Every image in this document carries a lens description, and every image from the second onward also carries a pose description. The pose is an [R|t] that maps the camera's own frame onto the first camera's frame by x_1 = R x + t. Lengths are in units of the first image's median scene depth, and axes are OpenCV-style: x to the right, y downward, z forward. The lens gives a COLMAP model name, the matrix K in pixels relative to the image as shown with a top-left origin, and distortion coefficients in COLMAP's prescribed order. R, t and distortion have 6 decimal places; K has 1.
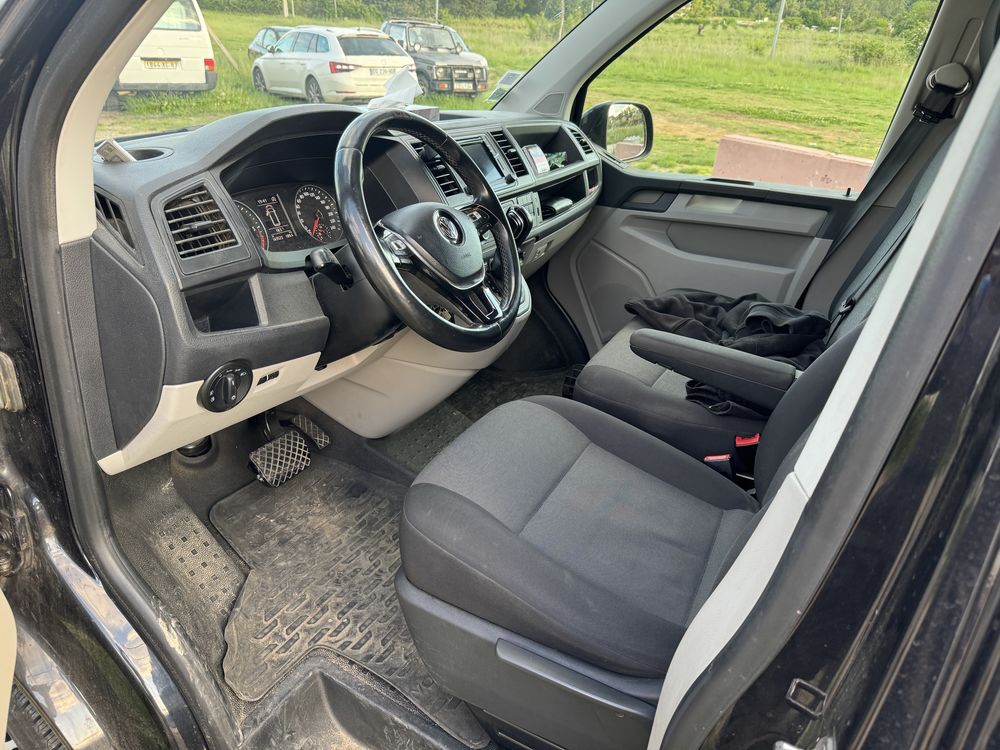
lens RADIAL K [[710.4, 0, 501.8], [0, 710.4, 370.1], [0, 0, 1]] dist [0.016419, -0.025107]
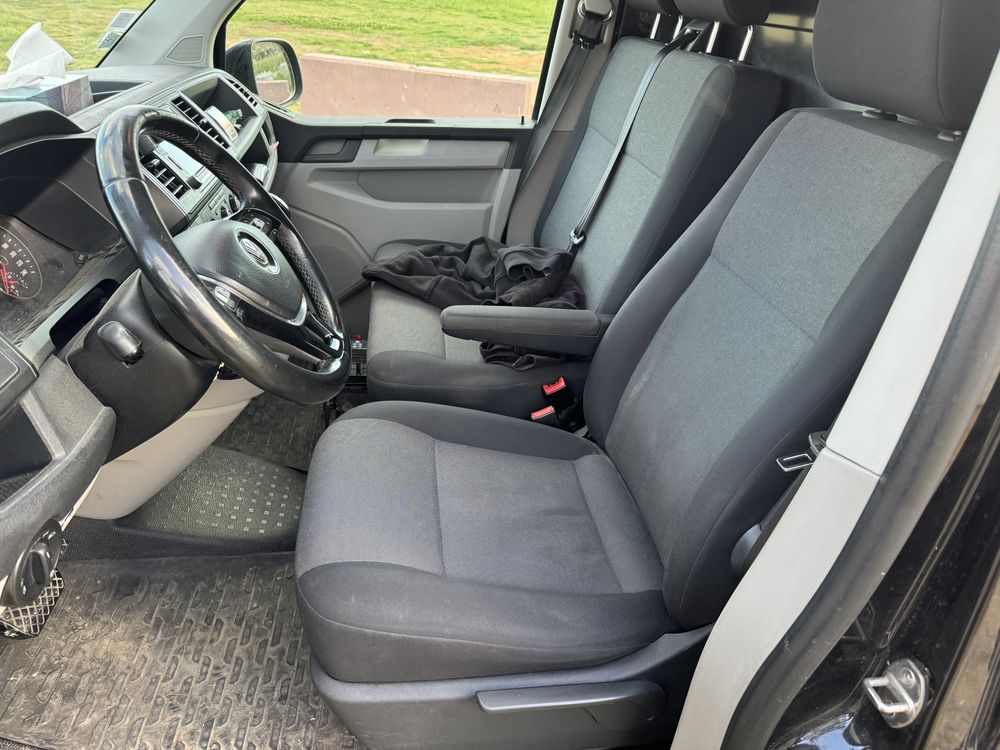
lens RADIAL K [[710.4, 0, 509.9], [0, 710.4, 375.7], [0, 0, 1]] dist [0.016419, -0.025107]
pose [[0.826861, -0.286733, 0.483823, -0.164520], [0.228944, 0.957376, 0.176111, -0.091238], [-0.513697, -0.034851, 0.857263, 0.115502]]
